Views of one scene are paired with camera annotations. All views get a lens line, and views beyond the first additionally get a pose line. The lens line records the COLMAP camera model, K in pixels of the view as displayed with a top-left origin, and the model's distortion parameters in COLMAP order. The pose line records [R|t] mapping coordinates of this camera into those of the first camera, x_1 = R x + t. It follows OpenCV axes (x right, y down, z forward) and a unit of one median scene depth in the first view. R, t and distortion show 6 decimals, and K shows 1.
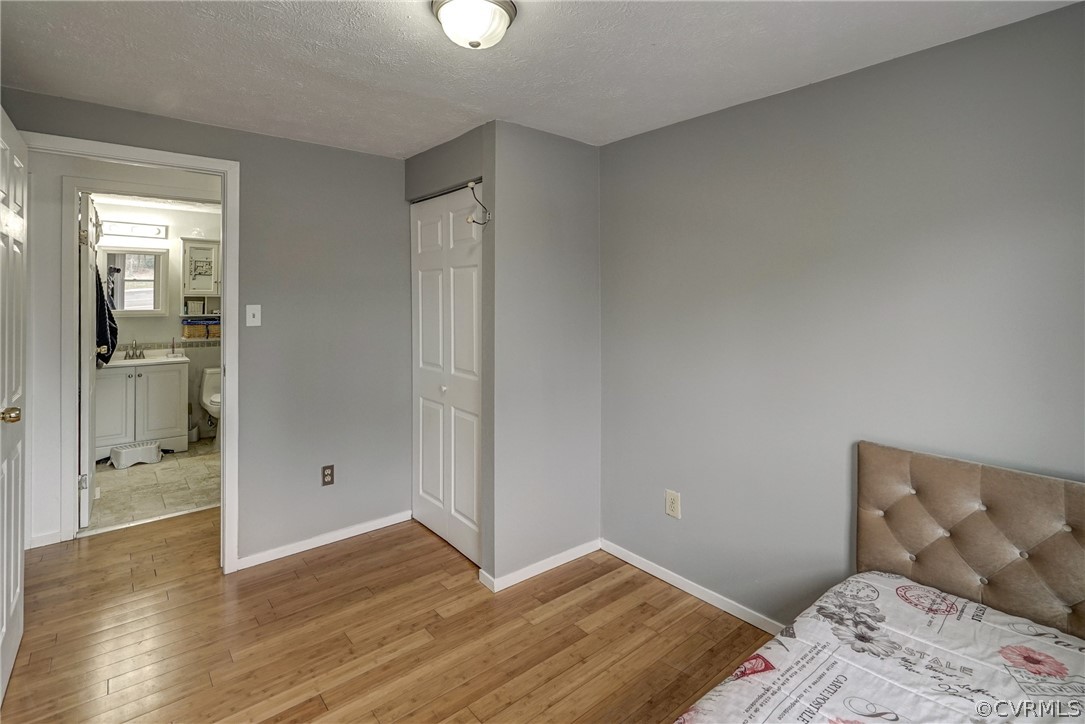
lens RADIAL K [[515.9, 0, 531.7], [0, 515.9, 298.6], [0, 0, 1]] dist [0.002448, 0.000504]
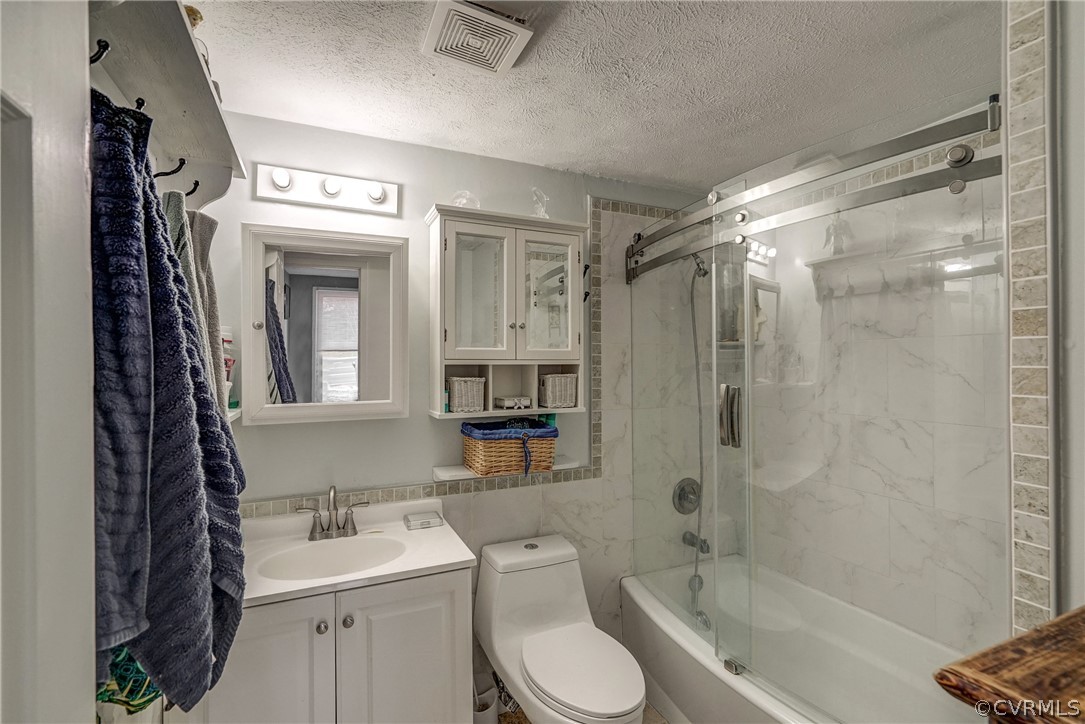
lens RADIAL K [[515.9, 0, 541.3], [0, 515.9, 371.0], [0, 0, 1]] dist [0.002448, 0.000504]
pose [[0.961925, -0.015338, -0.272883, -0.503053], [0.013654, 0.999874, -0.008070, 0.004418], [0.272973, 0.004037, 0.962013, 0.659130]]
